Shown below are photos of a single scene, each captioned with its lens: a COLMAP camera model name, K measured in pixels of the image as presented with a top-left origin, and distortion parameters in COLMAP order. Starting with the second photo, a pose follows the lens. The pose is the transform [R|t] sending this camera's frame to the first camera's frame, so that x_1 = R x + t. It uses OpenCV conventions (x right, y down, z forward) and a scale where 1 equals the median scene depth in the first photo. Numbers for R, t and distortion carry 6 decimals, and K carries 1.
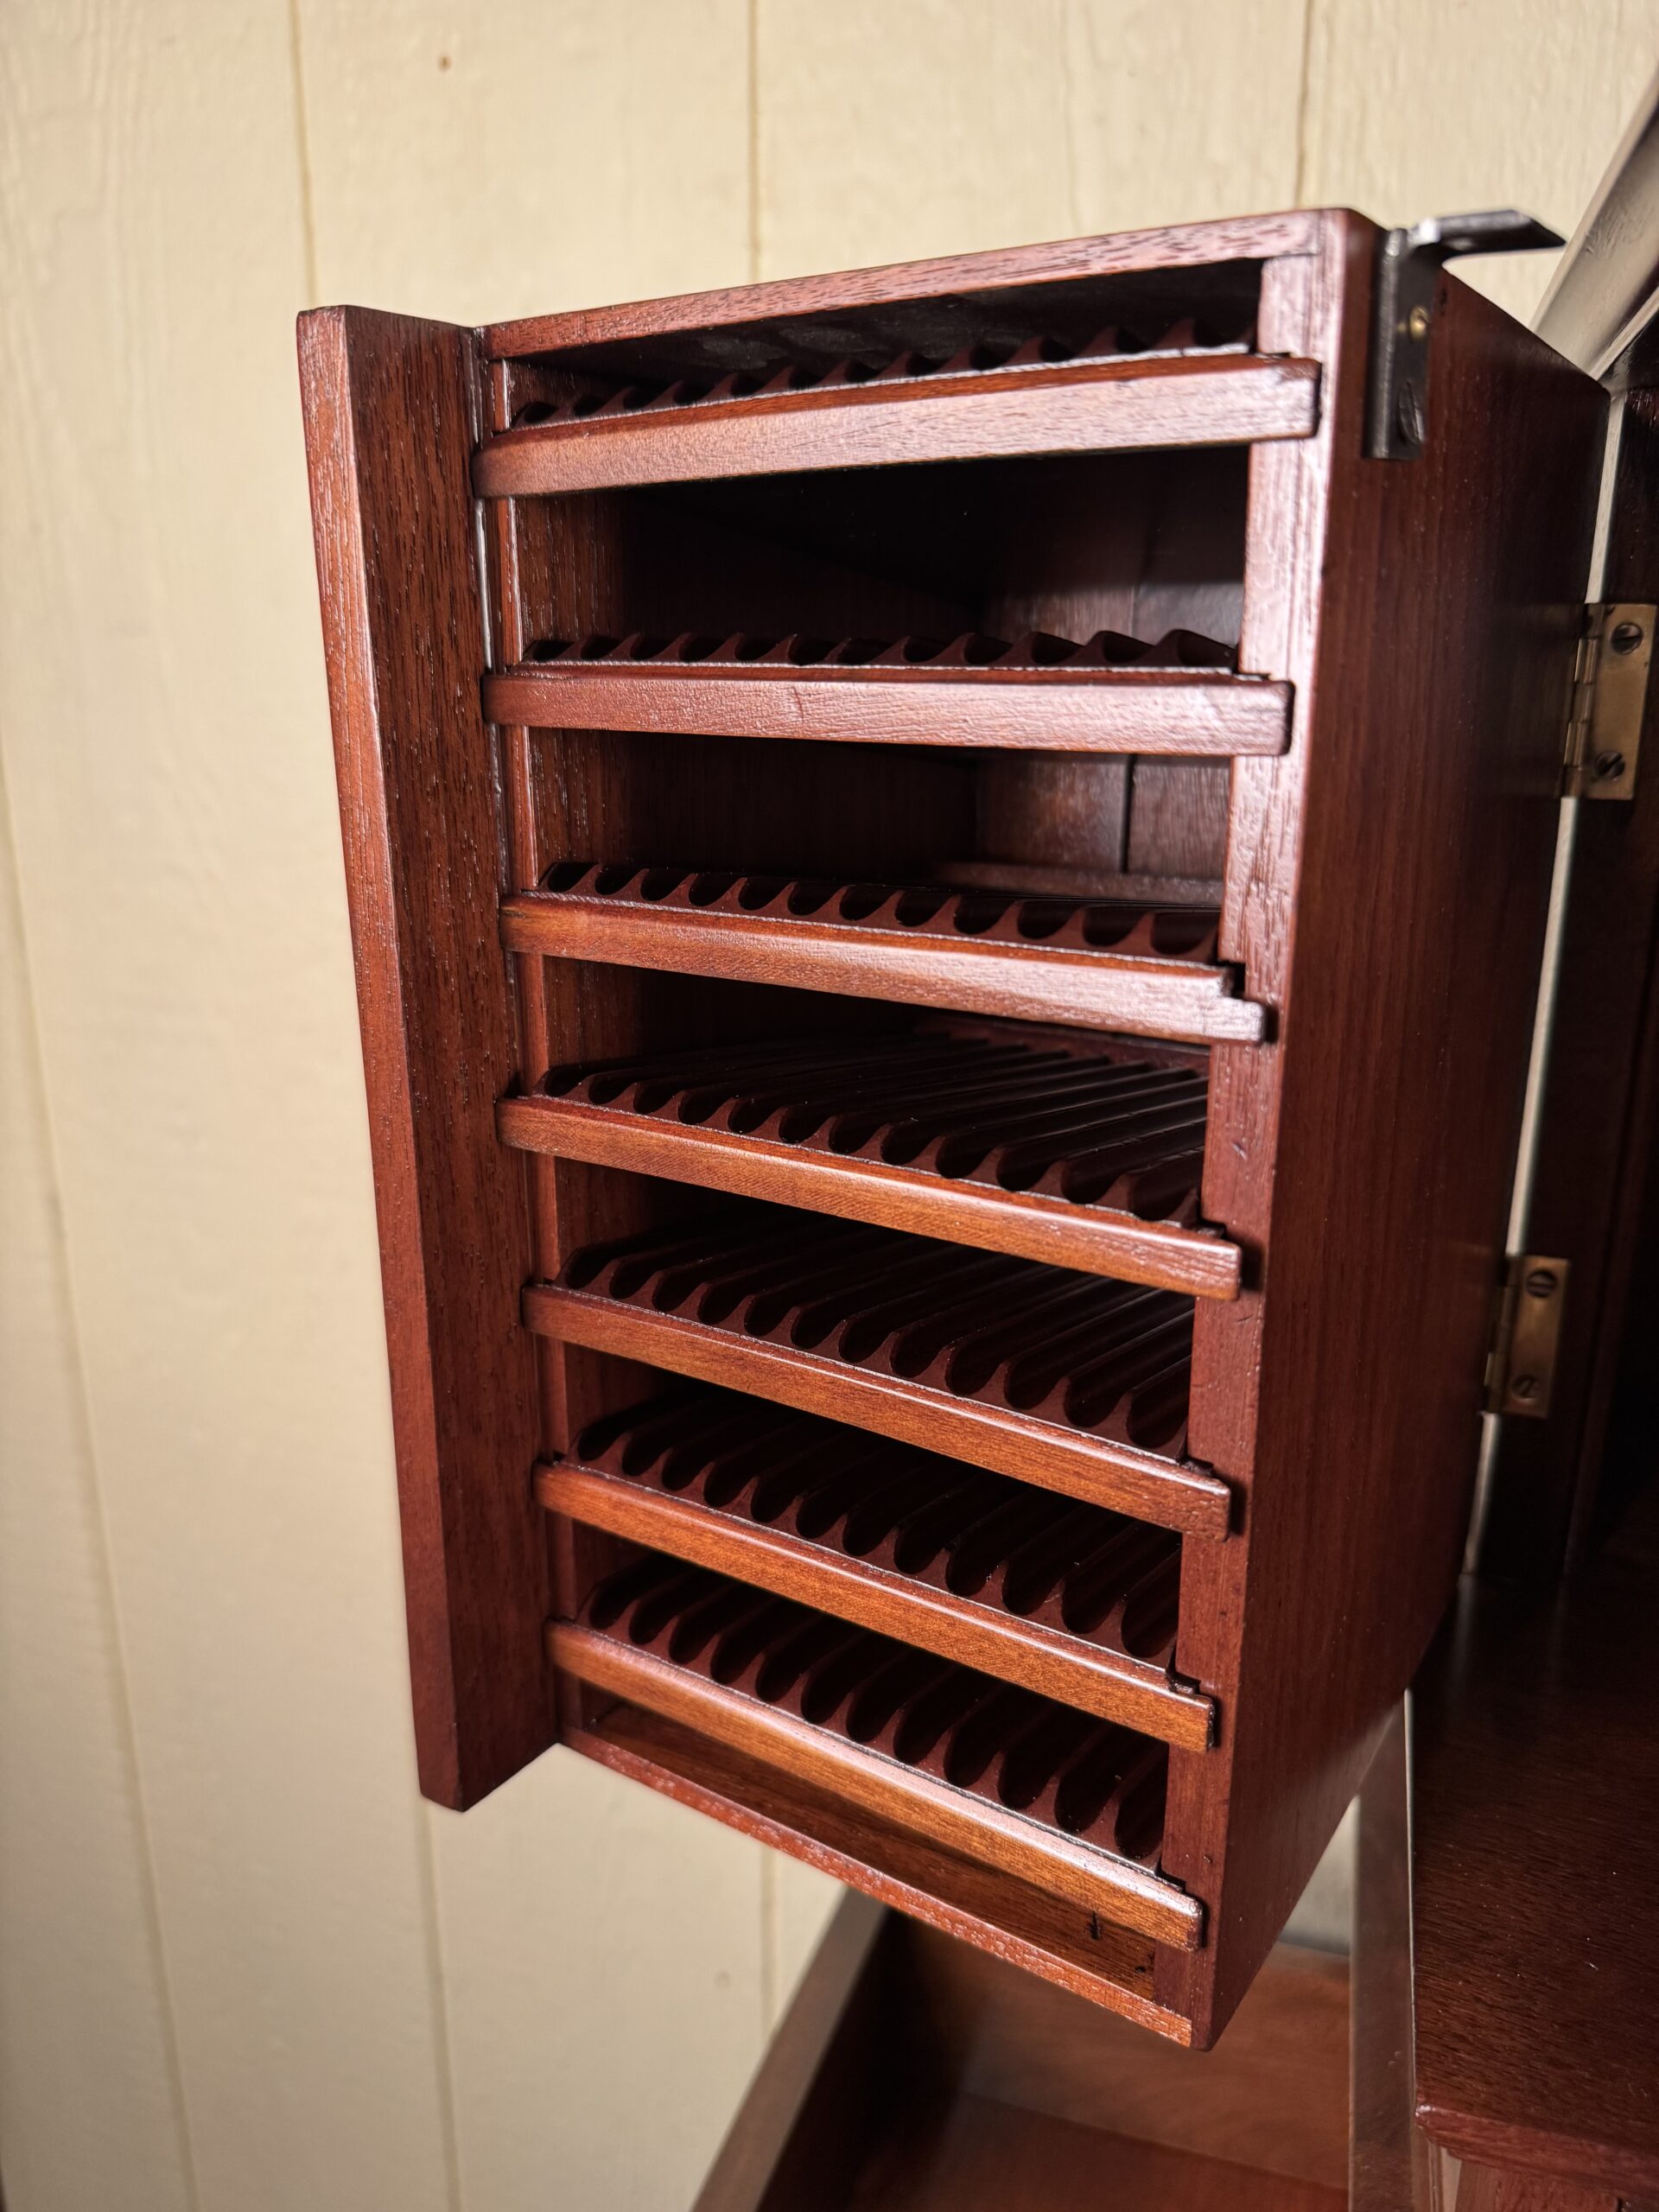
lens RADIAL K [[1649.6, 0, 829.5], [0, 1649.6, 1106.0], [0, 0, 1]] dist [0.113046, -0.290965]
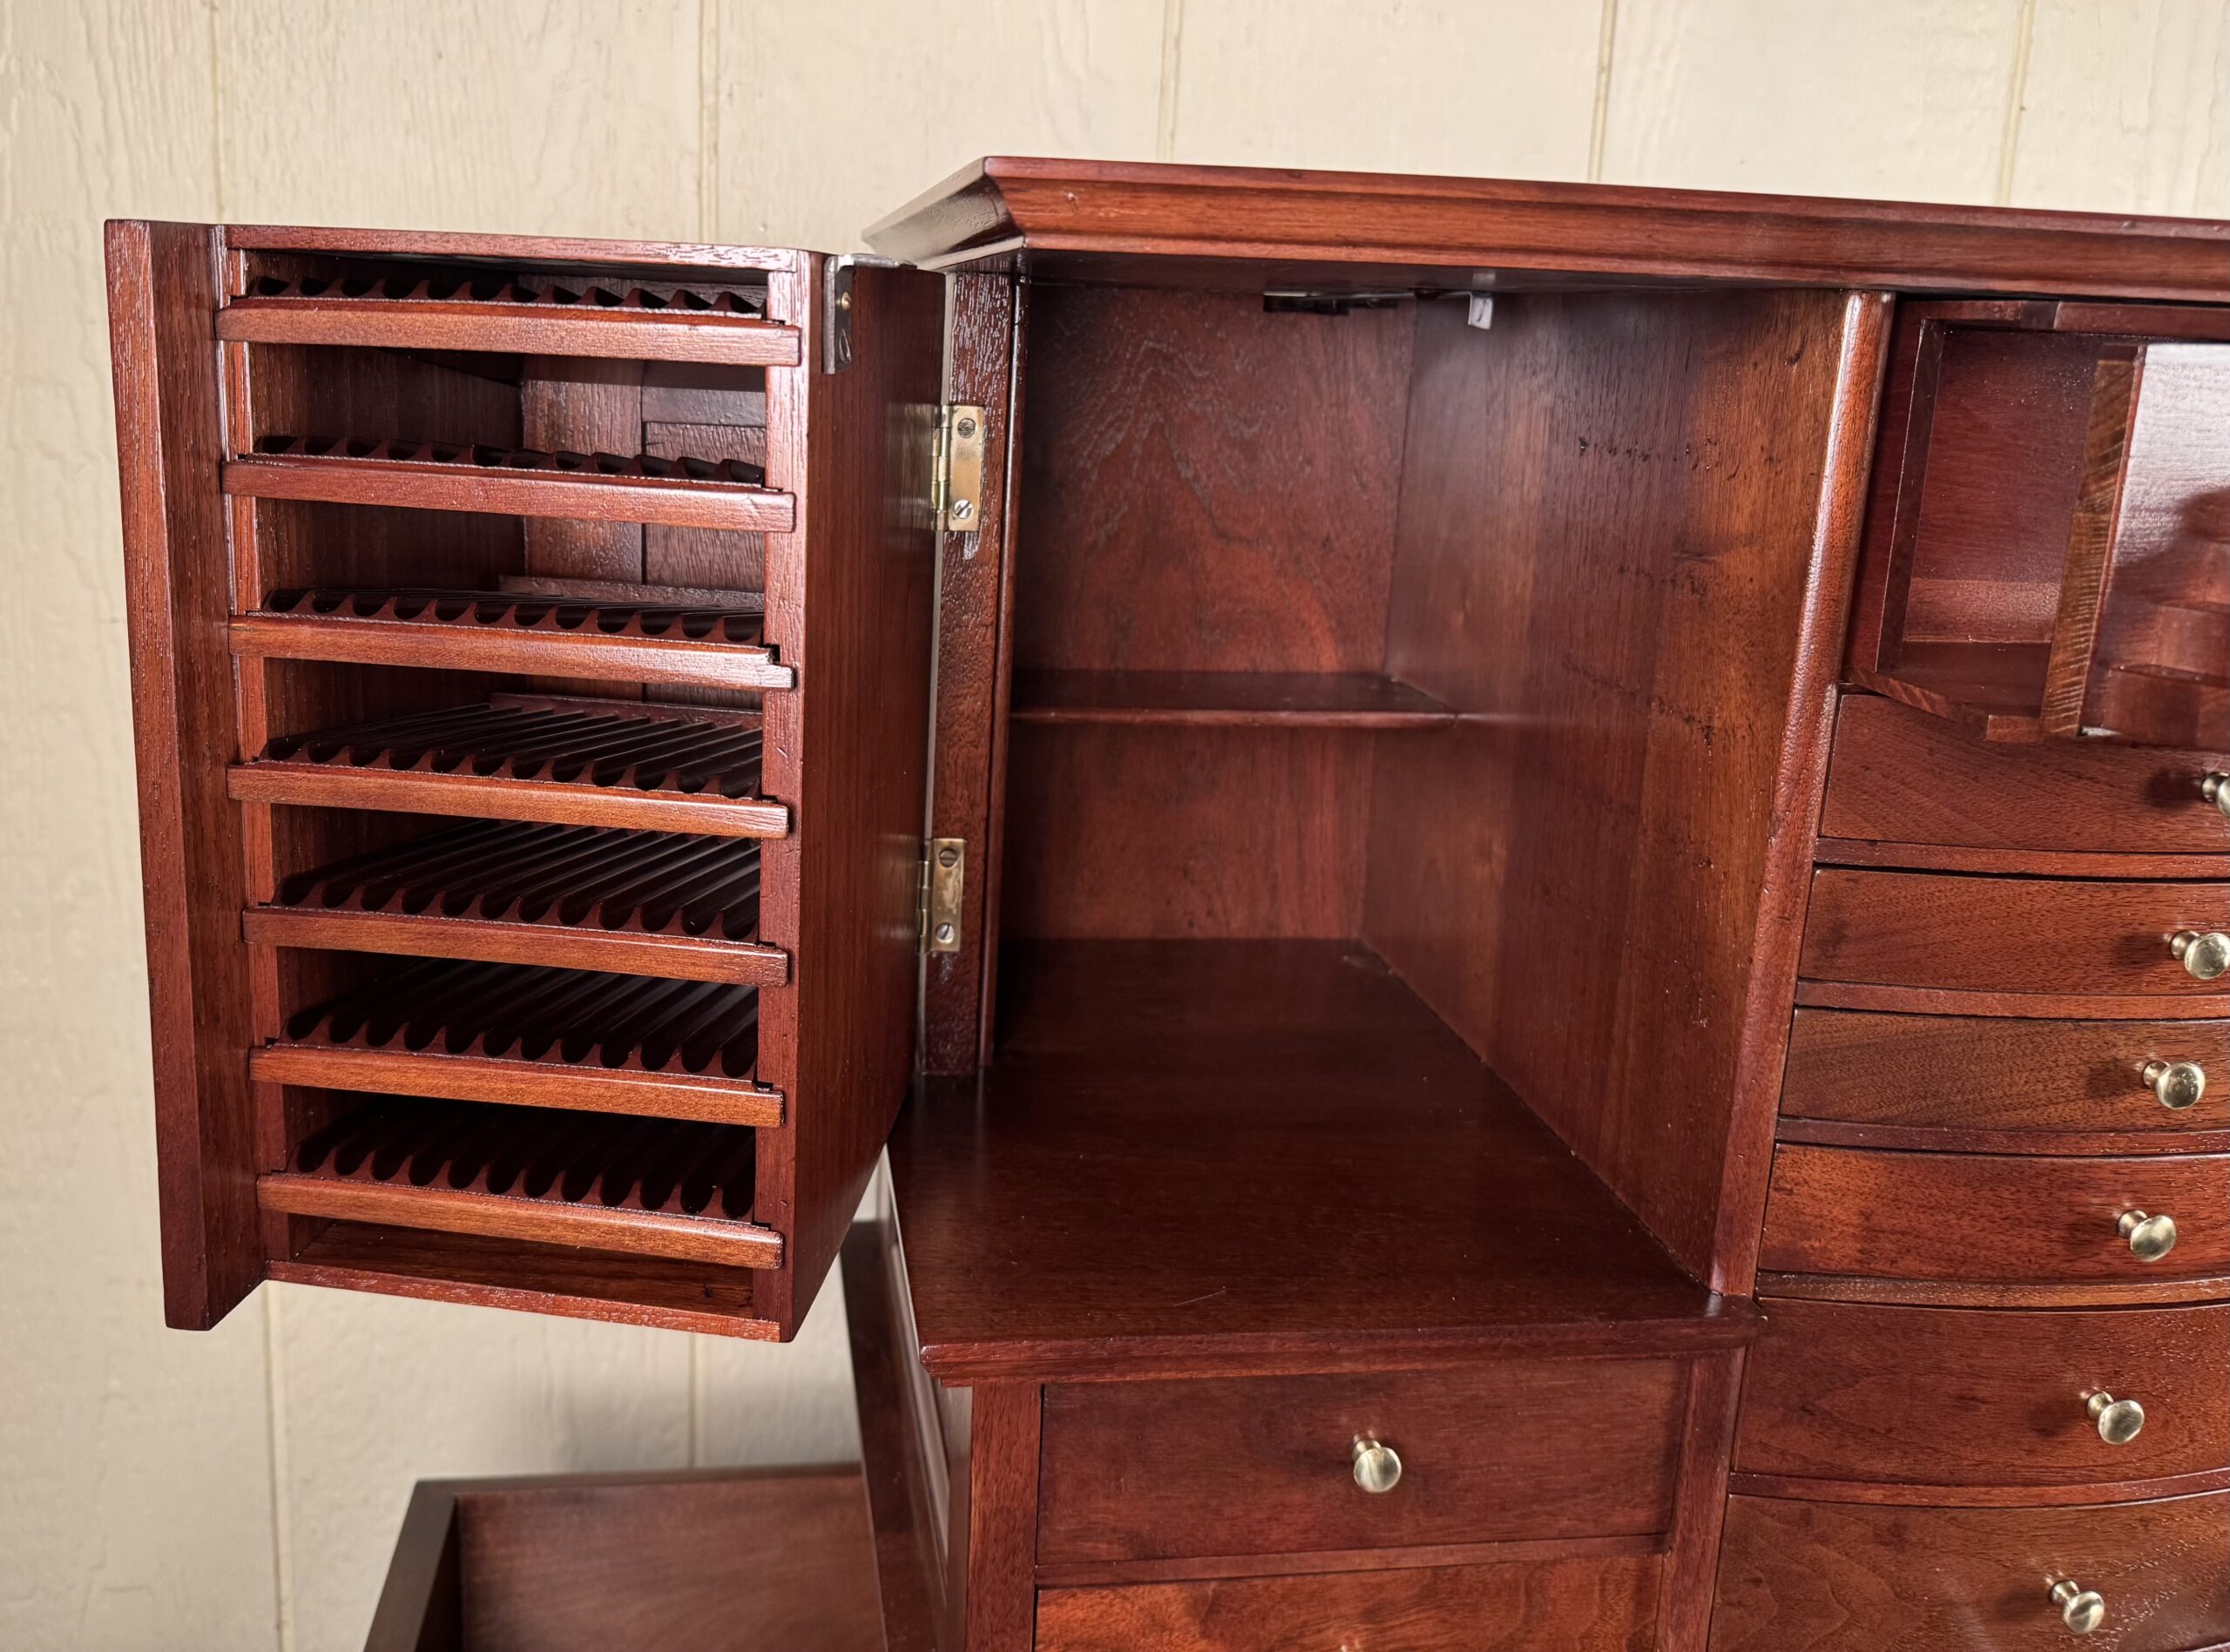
lens RADIAL K [[2065.4, 0, 1031.6], [0, 2065.4, 827.3], [0, 0, 1]] dist [0.075701, -0.109873]
pose [[0.898422, -0.077020, 0.432327, -0.396271], [0.077669, 0.996848, 0.016187, 0.077629], [-0.432211, 0.019036, 0.901572, -0.916733]]
